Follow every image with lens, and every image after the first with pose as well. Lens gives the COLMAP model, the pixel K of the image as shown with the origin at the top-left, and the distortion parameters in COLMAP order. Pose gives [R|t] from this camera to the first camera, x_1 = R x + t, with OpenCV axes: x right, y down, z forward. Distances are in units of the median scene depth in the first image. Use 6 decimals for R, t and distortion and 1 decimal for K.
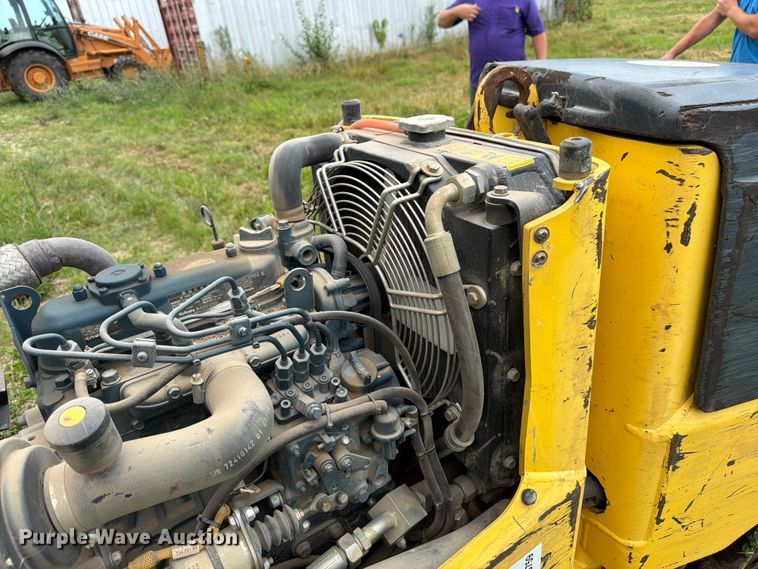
lens RADIAL K [[544.8, 0, 384.9], [0, 544.8, 286.6], [0, 0, 1]] dist [0.038885, -0.049884]
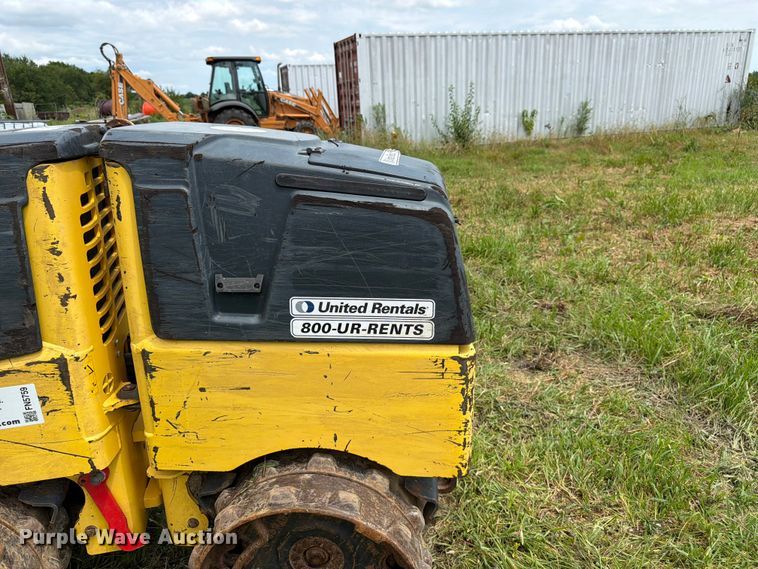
lens RADIAL K [[544.8, 0, 385.8], [0, 544.8, 289.1], [0, 0, 1]] dist [0.038885, -0.049884]
pose [[0.941957, 0.179238, -0.283883, 0.102841], [-0.213866, 0.972151, -0.095835, 0.006718], [0.258800, 0.150985, 0.954058, -0.022196]]
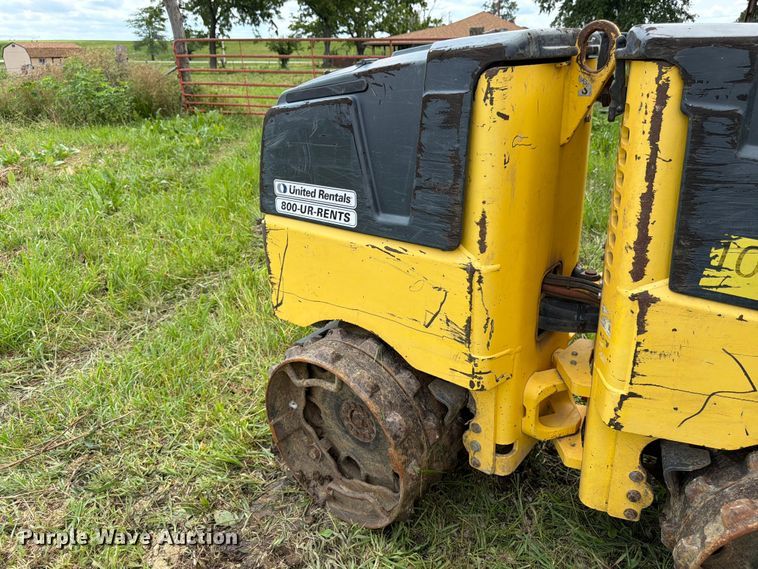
lens RADIAL K [[545.0, 0, 372.1], [0, 545.0, 287.7], [0, 0, 1]] dist [0.048483, -0.064860]
pose [[0.523364, 0.357971, -0.773270, 0.178664], [-0.382569, 0.909588, 0.162146, -0.003942], [0.761401, 0.210968, 0.612994, 0.010595]]
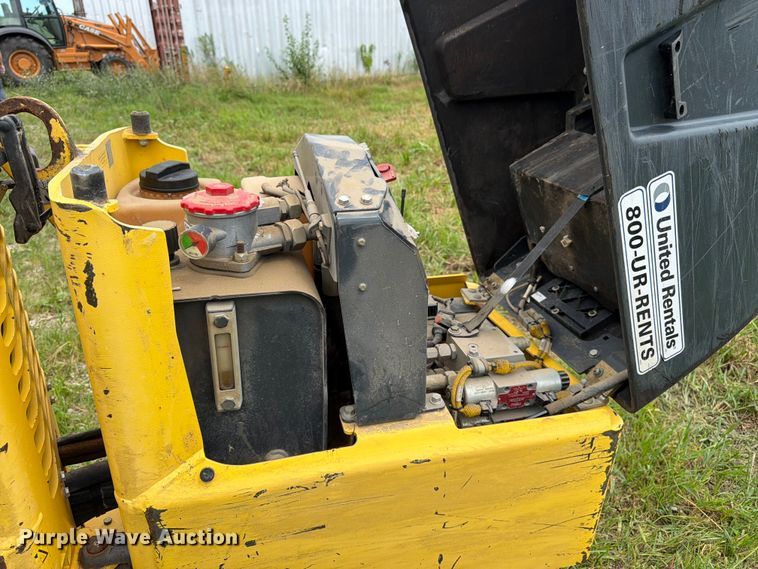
lens RADIAL K [[544.8, 0, 378.2], [0, 544.8, 284.4], [0, 0, 1]] dist [0.038885, -0.049884]
pose [[0.994386, 0.105518, 0.007905, 0.055653], [-0.105107, 0.993604, -0.041263, -0.006819], [-0.012208, 0.040200, 0.999117, 0.003914]]
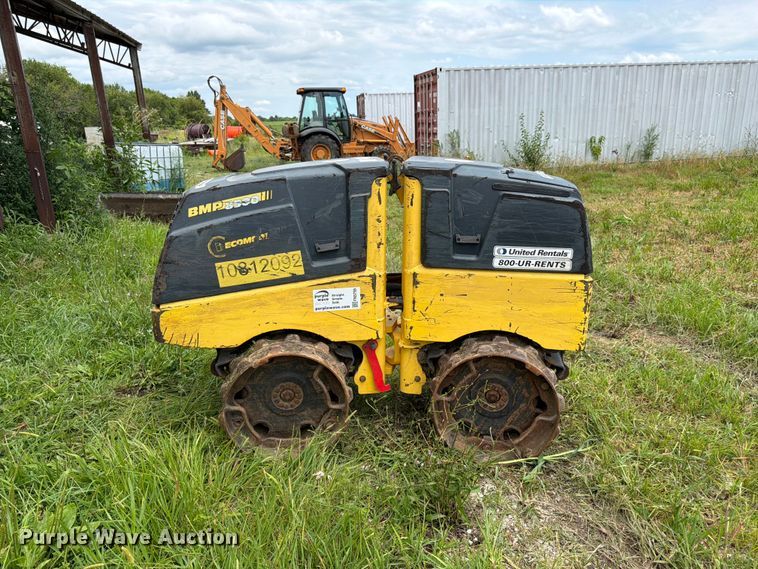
lens RADIAL K [[544.8, 0, 378.9], [0, 544.8, 285.1], [0, 0, 1]] dist [0.038885, -0.049884]
pose [[0.897828, 0.198334, -0.393152, 0.100681], [-0.261455, 0.958515, -0.113532, 0.047497], [0.354325, 0.204723, 0.912438, -0.118406]]
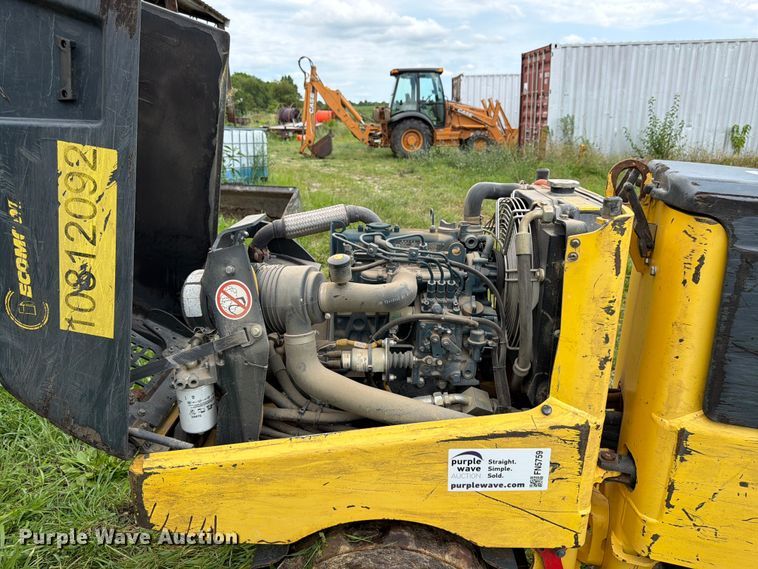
lens RADIAL K [[544.8, 0, 381.1], [0, 544.8, 284.4], [0, 0, 1]] dist [0.038885, -0.049884]
pose [[0.822397, 0.252446, -0.509837, 0.033367], [-0.321055, 0.945761, -0.049588, 0.015367], [0.469666, 0.204467, 0.858841, -0.038168]]
